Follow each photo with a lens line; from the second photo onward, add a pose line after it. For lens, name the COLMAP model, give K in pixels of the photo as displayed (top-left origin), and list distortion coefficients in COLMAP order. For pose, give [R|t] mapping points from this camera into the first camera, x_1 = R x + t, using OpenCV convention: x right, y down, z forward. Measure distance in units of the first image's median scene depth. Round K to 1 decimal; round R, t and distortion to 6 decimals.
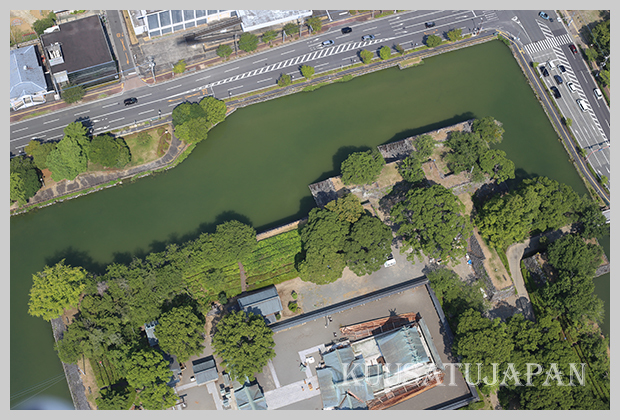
lens RADIAL K [[860.8, 0, 308.5], [0, 860.8, 208.9], [0, 0, 1]] dist [-0.100938, 0.000000]
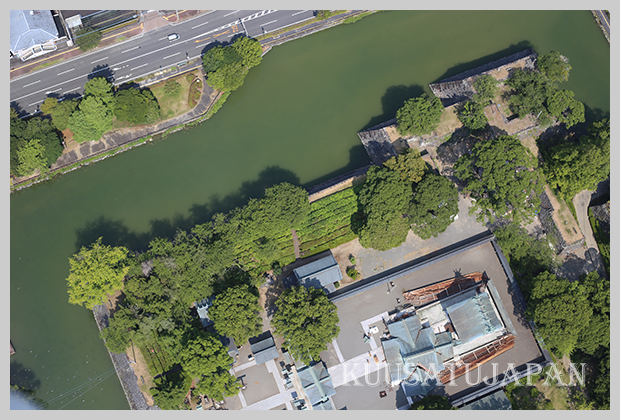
lens RADIAL K [[860.8, 0, 311.2], [0, 860.8, 211.1], [0, 0, 1]] dist [-0.100938, 0.000000]
pose [[0.998551, -0.042726, 0.032711, -0.087525], [0.036718, 0.985402, 0.166237, -0.105253], [-0.039337, -0.164795, 0.985543, 0.096351]]
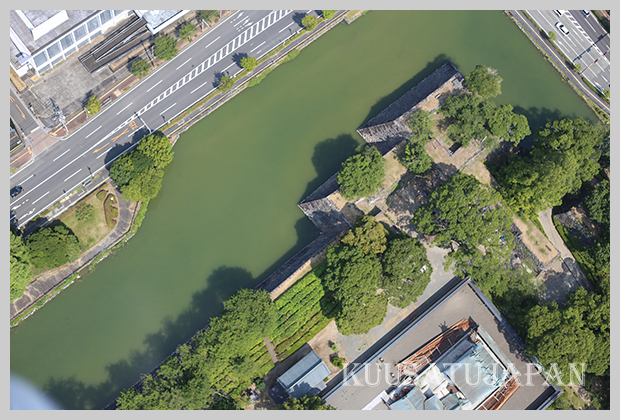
lens RADIAL K [[860.8, 0, 311.9], [0, 860.8, 212.1], [0, 0, 1]] dist [-0.100938, 0.000000]
pose [[0.939386, -0.307544, 0.151559, -0.122374], [0.266967, 0.933471, 0.239502, -0.230008], [-0.215133, -0.184524, 0.958994, 0.210393]]
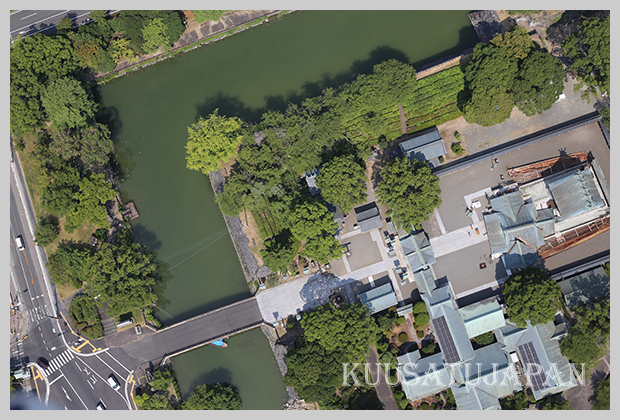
lens RADIAL K [[860.8, 0, 307.2], [0, 860.8, 210.8], [0, 0, 1]] dist [-0.100938, 0.000000]
pose [[0.991135, -0.016310, -0.131851, -0.056822], [0.048317, 0.968728, 0.243375, -0.057527], [0.123758, -0.247588, 0.960929, 0.048900]]
